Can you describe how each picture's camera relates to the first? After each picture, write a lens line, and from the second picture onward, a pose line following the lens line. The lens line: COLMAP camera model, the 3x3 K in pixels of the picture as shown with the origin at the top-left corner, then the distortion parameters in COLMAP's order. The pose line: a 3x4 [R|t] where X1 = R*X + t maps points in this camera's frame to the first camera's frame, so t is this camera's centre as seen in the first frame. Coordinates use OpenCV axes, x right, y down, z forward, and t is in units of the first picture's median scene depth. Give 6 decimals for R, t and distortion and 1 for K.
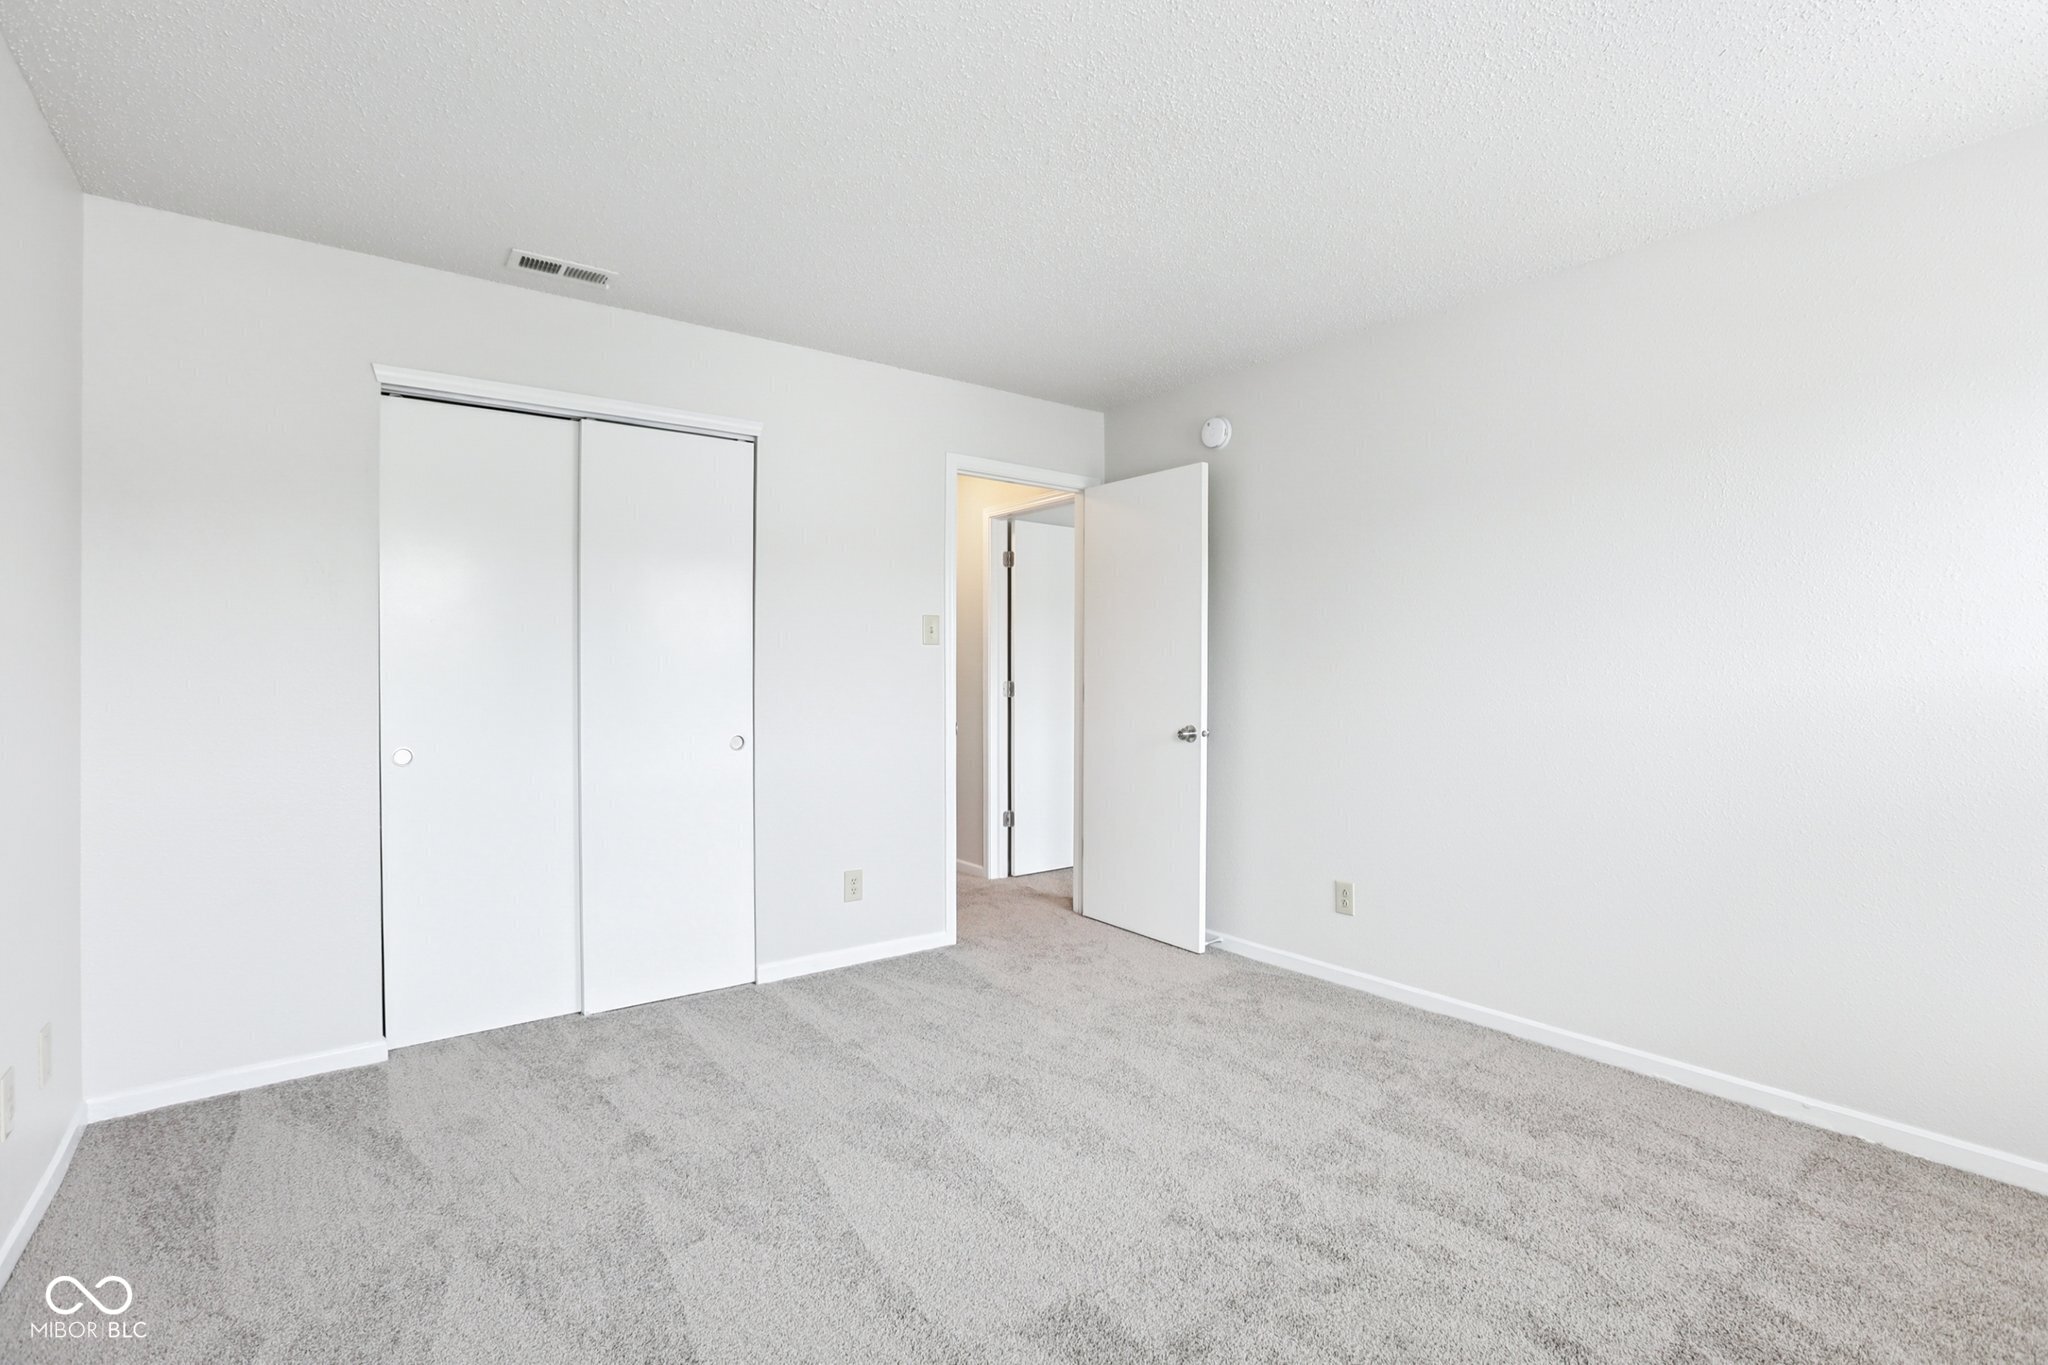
lens RADIAL K [[936.3, 0, 1023.1], [0, 936.3, 676.3], [0, 0, 1]] dist [-0.035593, 0.007299]
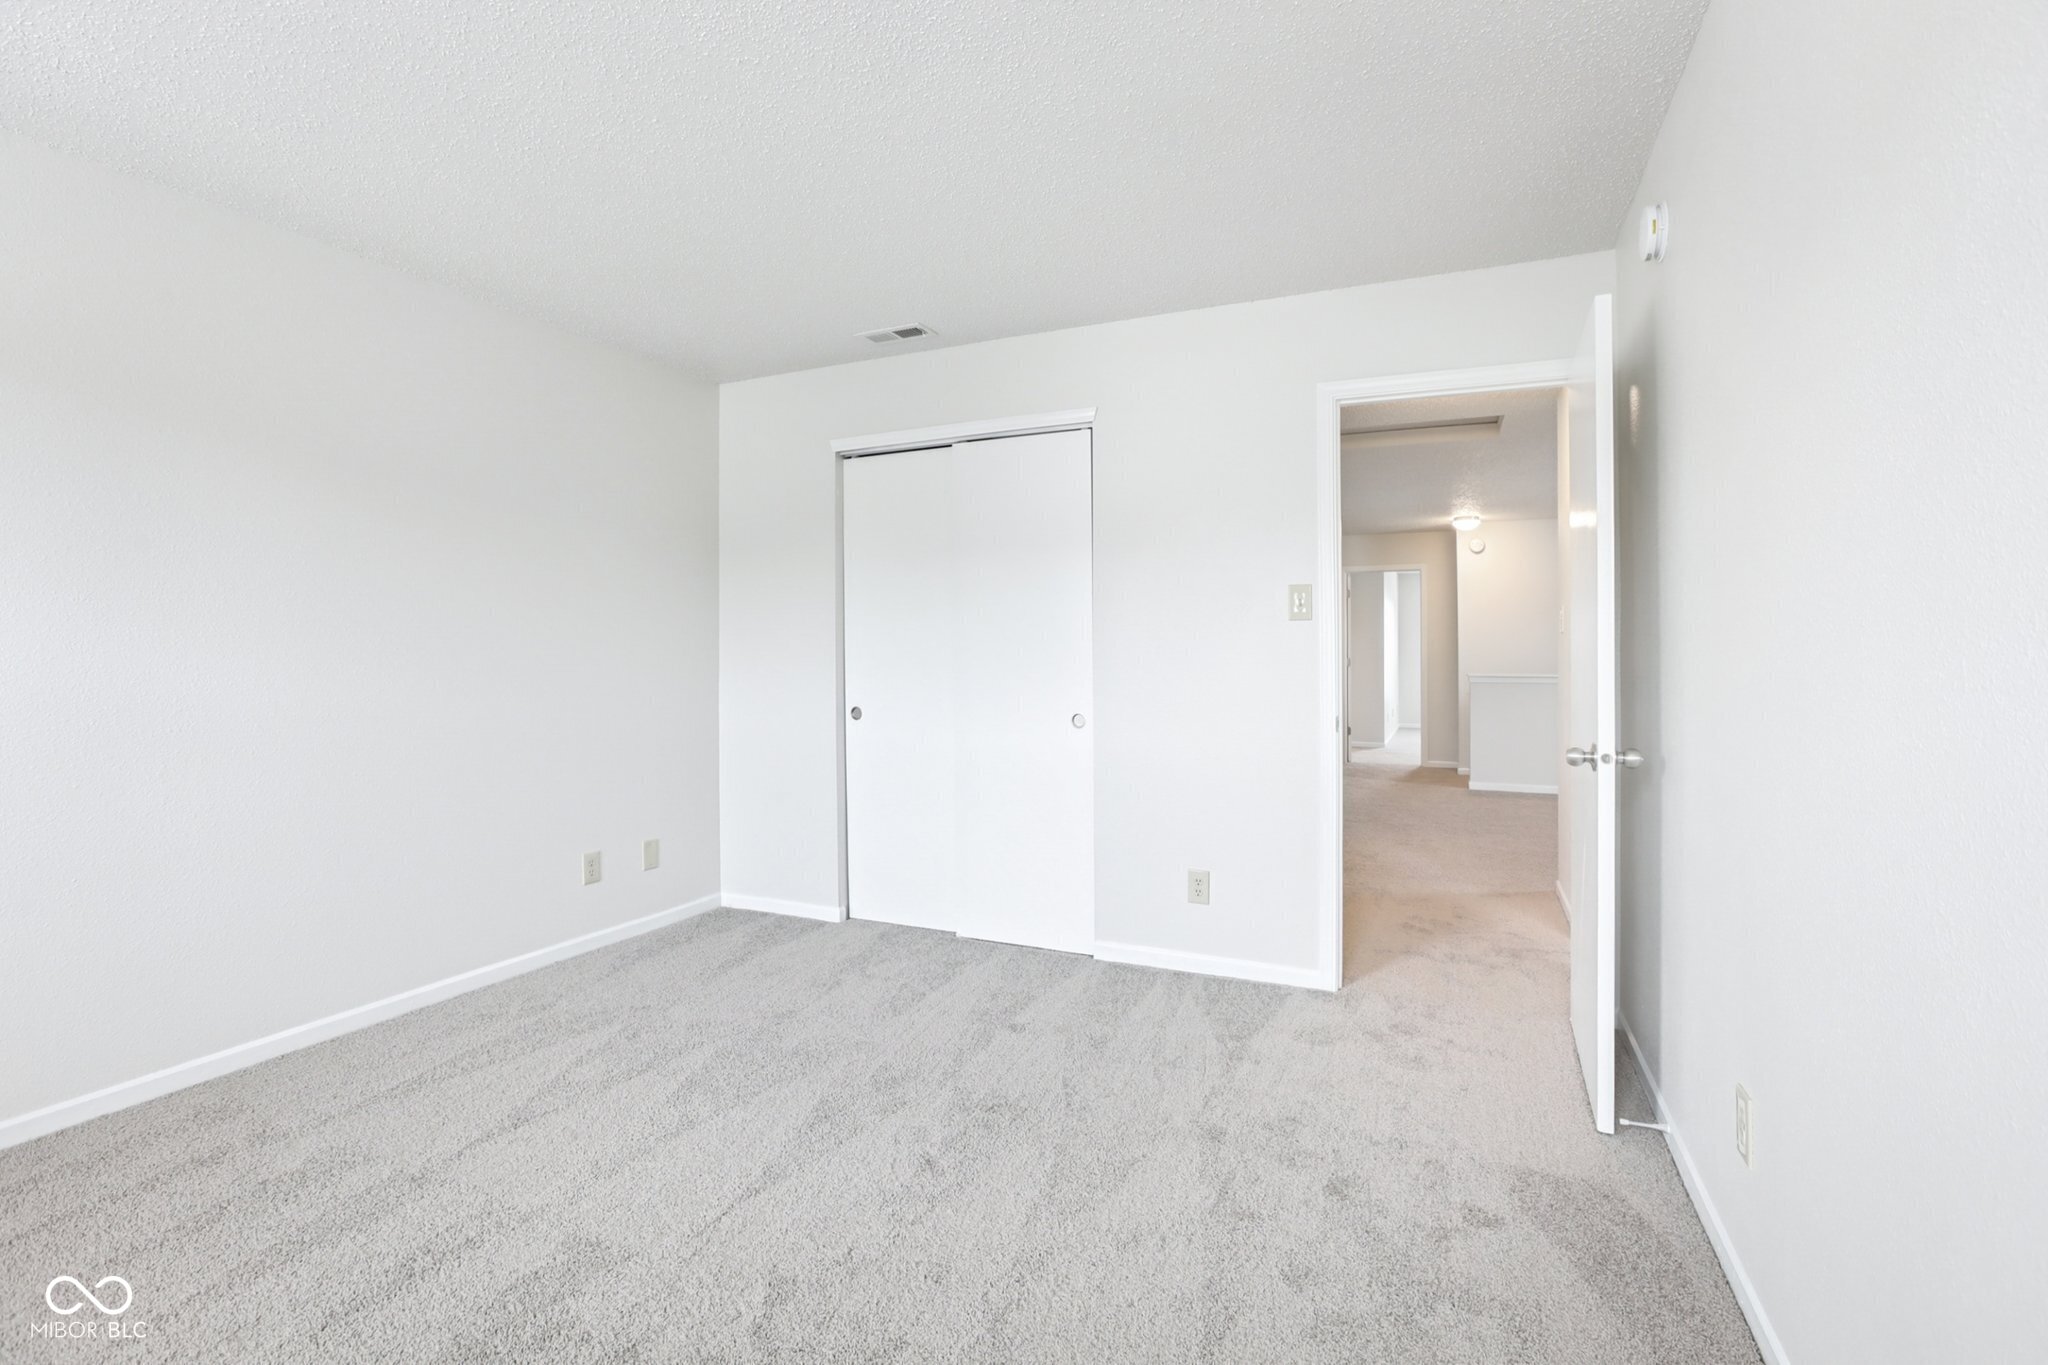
lens RADIAL K [[936.3, 0, 1013.7], [0, 936.3, 675.5], [0, 0, 1]] dist [-0.035593, 0.007299]
pose [[0.465311, 0.019670, -0.884929, 0.623859], [-0.000968, 0.999764, 0.021714, -0.002986], [0.885147, -0.009247, 0.465220, 0.480692]]
